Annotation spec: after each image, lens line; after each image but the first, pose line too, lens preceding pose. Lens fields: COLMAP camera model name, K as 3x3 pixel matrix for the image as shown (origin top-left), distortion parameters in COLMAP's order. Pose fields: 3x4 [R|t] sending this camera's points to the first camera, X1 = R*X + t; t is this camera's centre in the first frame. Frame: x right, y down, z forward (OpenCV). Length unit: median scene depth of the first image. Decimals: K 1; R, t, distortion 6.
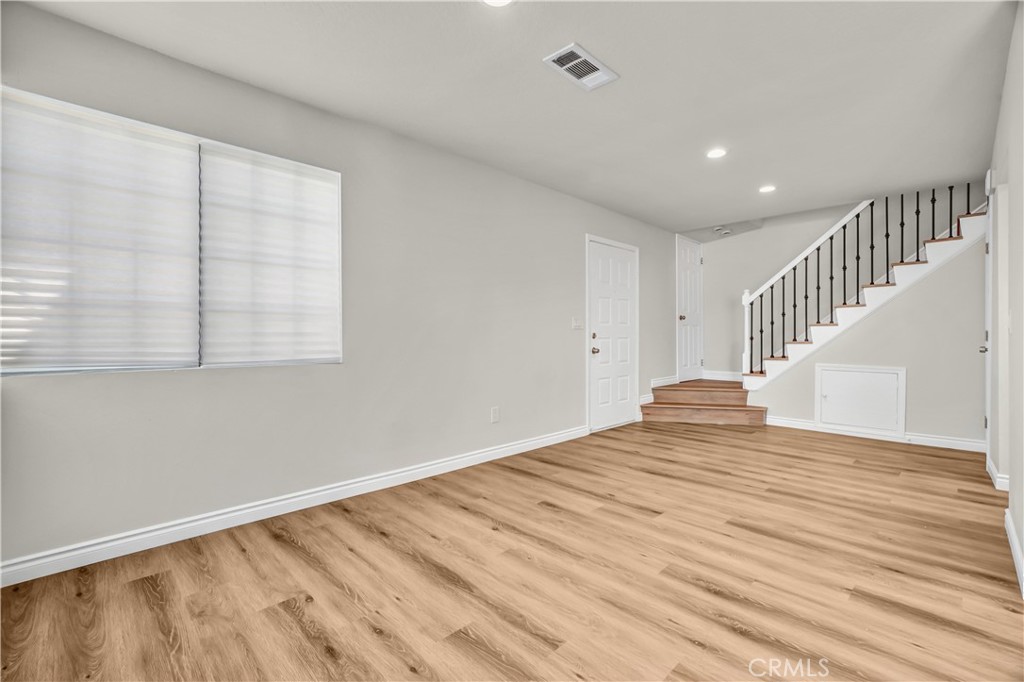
lens RADIAL K [[447.8, 0, 504.7], [0, 447.8, 338.8], [0, 0, 1]] dist [0.000336, 0.000418]
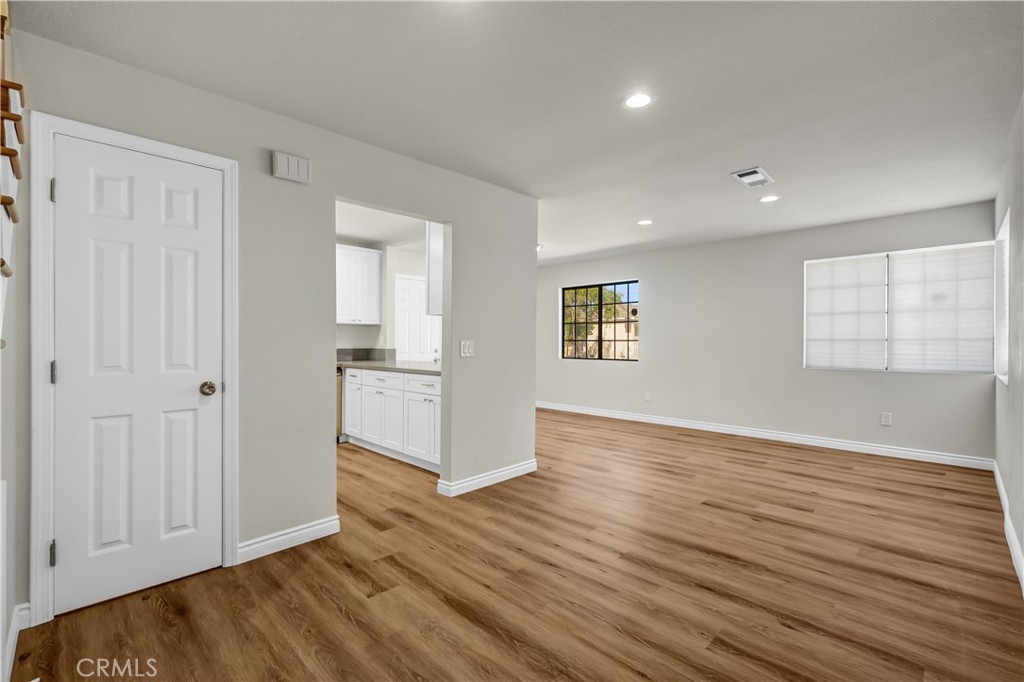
lens RADIAL K [[449.3, 0, 508.8], [0, 449.3, 334.6], [0, 0, 1]] dist [0.003411, 0.000395]
pose [[-0.999929, -0.000019, -0.011948, 0.814885], [0.000141, 0.999911, -0.013331, -0.054470], [0.011947, -0.013332, -0.999840, 2.032265]]
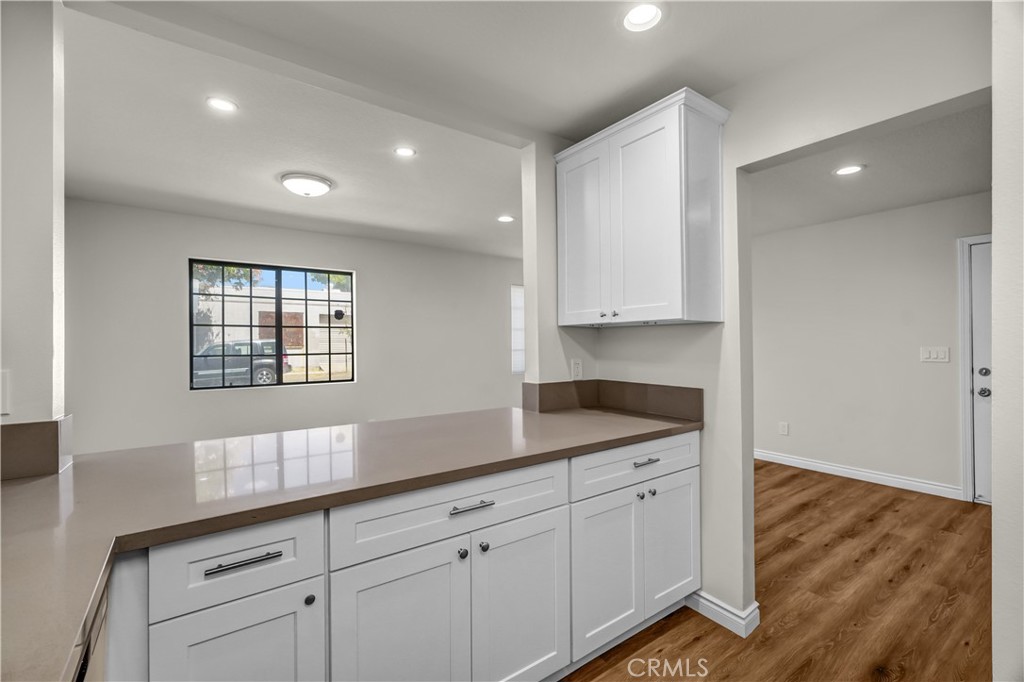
lens RADIAL K [[441.2, 0, 509.1], [0, 441.2, 341.3], [0, 0, 1]] dist [-0.002496, 0.000066]
pose [[-0.153939, -0.000437, -0.988080, 1.709527], [0.004366, 0.999990, -0.001122, -0.098182], [0.988071, -0.004486, -0.153936, 0.567421]]
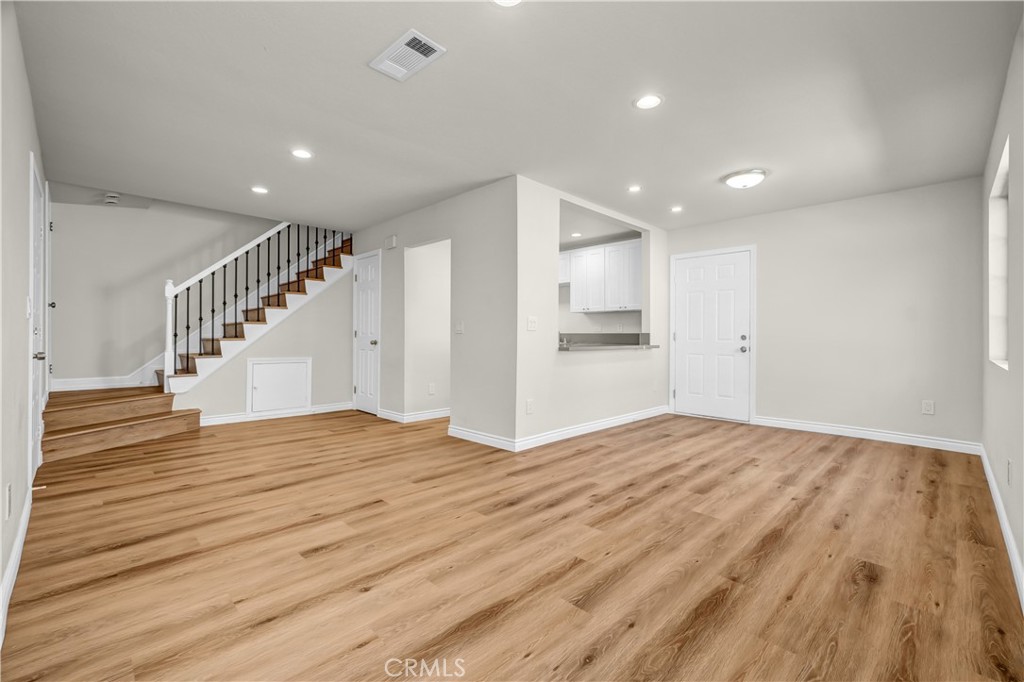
lens RADIAL K [[436.0, 0, 519.8], [0, 436.0, 338.7], [0, 0, 1]] dist [-0.001119, 0.000277]
pose [[-0.023891, -0.005840, 0.999698, -0.629828], [-0.003118, 0.999979, 0.005767, -0.002424], [-0.999710, -0.002979, -0.023909, 0.631140]]
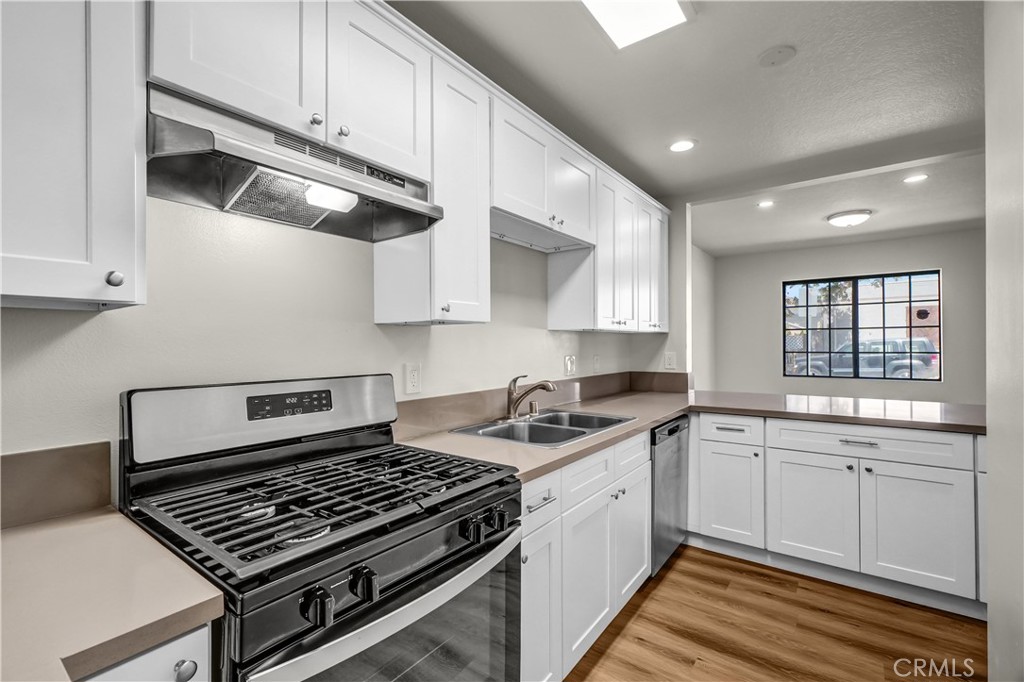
lens RADIAL K [[454.5, 0, 514.7], [0, 454.5, 344.0], [0, 0, 1]] dist [-0.000241, 0.000382]
pose [[-0.987414, 0.005871, -0.158048, 1.978453], [0.006021, 0.999982, -0.000472, -0.098356], [0.158042, -0.001417, -0.987431, 1.158819]]
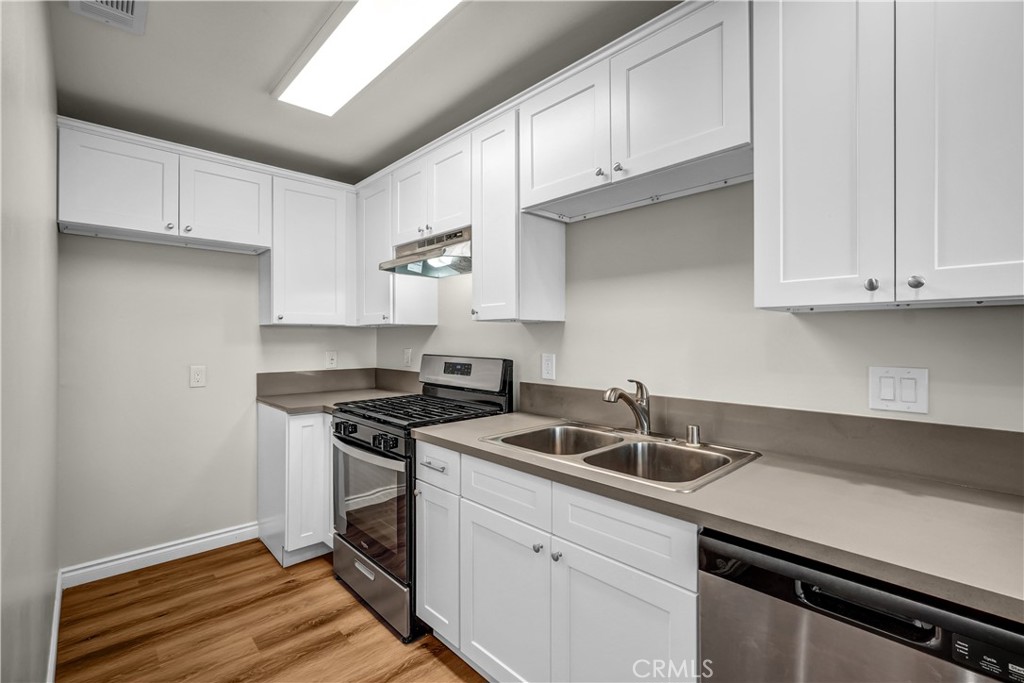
lens RADIAL K [[456.7, 0, 513.5], [0, 456.7, 337.9], [0, 0, 1]] dist [-0.003203, -0.000640]
pose [[0.015949, -0.001890, 0.999871, 1.237557], [0.001800, 0.999997, 0.001861, -0.100654], [-0.999871, 0.001770, 0.015952, 0.537338]]
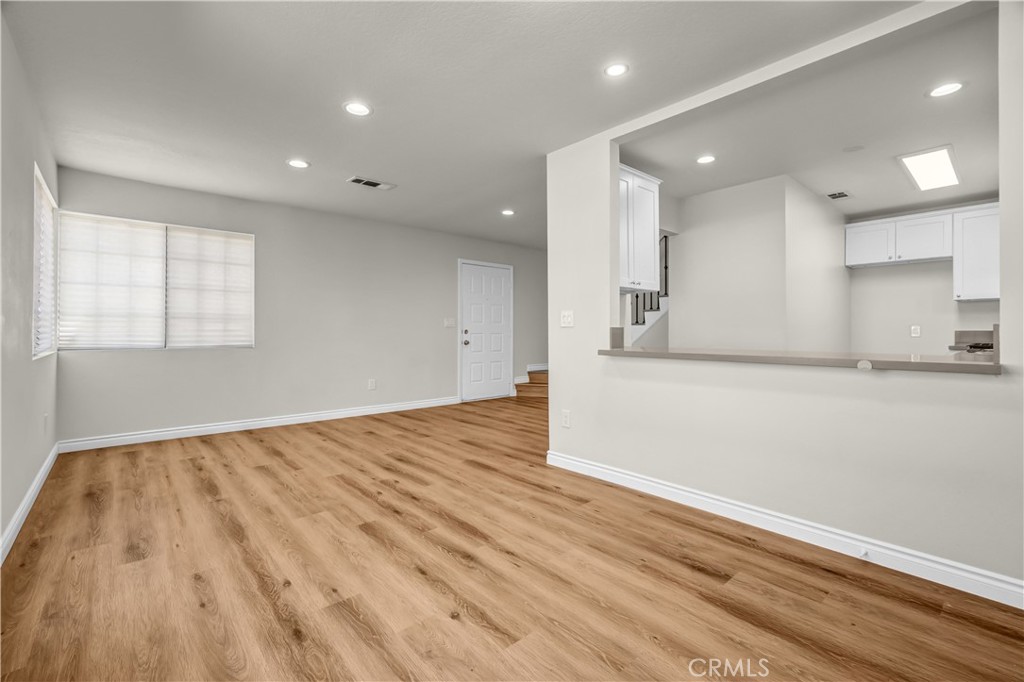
lens RADIAL K [[448.2, 0, 512.1], [0, 448.2, 331.0], [0, 0, 1]] dist [-0.001063, -0.000043]
pose [[0.999093, 0.003211, -0.042465, 0.664691], [-0.003504, 0.999971, -0.006830, -0.000887], [0.042441, 0.006973, 0.999075, -0.627526]]
